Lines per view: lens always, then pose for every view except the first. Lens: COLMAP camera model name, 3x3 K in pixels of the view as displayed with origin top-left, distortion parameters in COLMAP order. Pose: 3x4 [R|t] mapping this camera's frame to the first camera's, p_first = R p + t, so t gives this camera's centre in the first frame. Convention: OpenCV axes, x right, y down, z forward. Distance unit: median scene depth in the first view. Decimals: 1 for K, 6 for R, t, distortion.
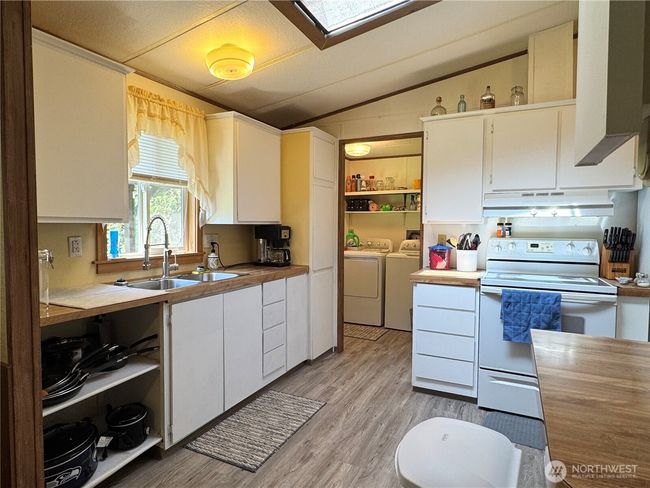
lens RADIAL K [[382.5, 0, 322.4], [0, 382.5, 240.5], [0, 0, 1]] dist [-0.002605, -0.000756]
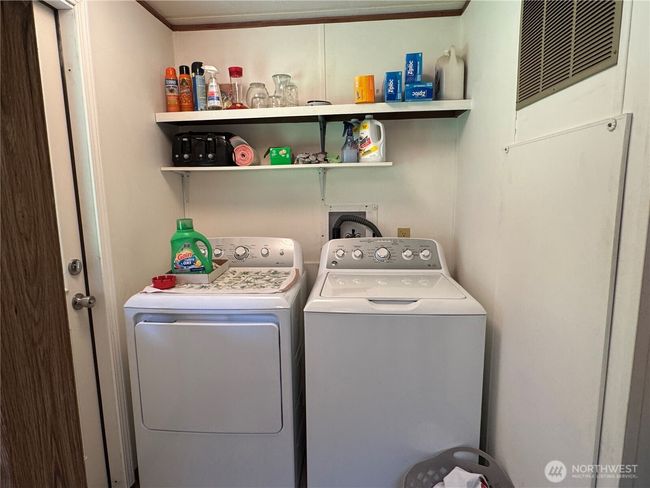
lens RADIAL K [[382.5, 0, 319.7], [0, 382.5, 246.0], [0, 0, 1]] dist [-0.002605, -0.000756]
pose [[0.934893, -0.076726, 0.346537, 0.106801], [0.036047, 0.991832, 0.122350, -0.068085], [-0.353094, -0.101892, 0.930023, 1.010224]]
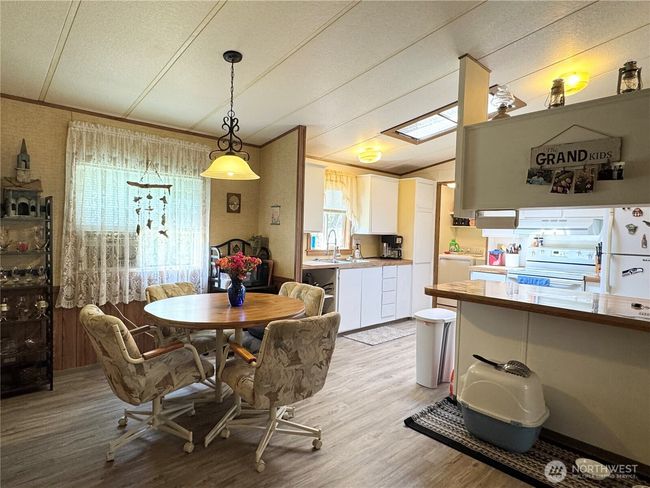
lens RADIAL K [[382.5, 0, 324.5], [0, 382.5, 244.7], [0, 0, 1]] dist [-0.002605, -0.000756]
pose [[0.937143, 0.033261, -0.347357, 0.185440], [-0.036595, 0.999326, -0.003041, 0.018673], [0.347022, 0.015561, 0.937728, -0.711442]]
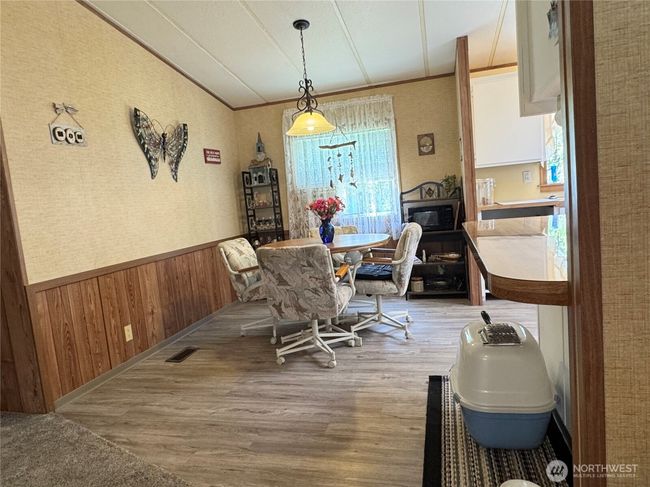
lens RADIAL K [[435.1, 0, 325.3], [0, 435.1, 243.7], [0, 0, 1]] dist [0.005405, 0.001653]
pose [[0.197732, 0.077610, -0.977179, 0.776517], [0.055973, 0.994341, 0.090299, 0.058958], [0.978657, -0.072551, 0.192269, -0.224175]]
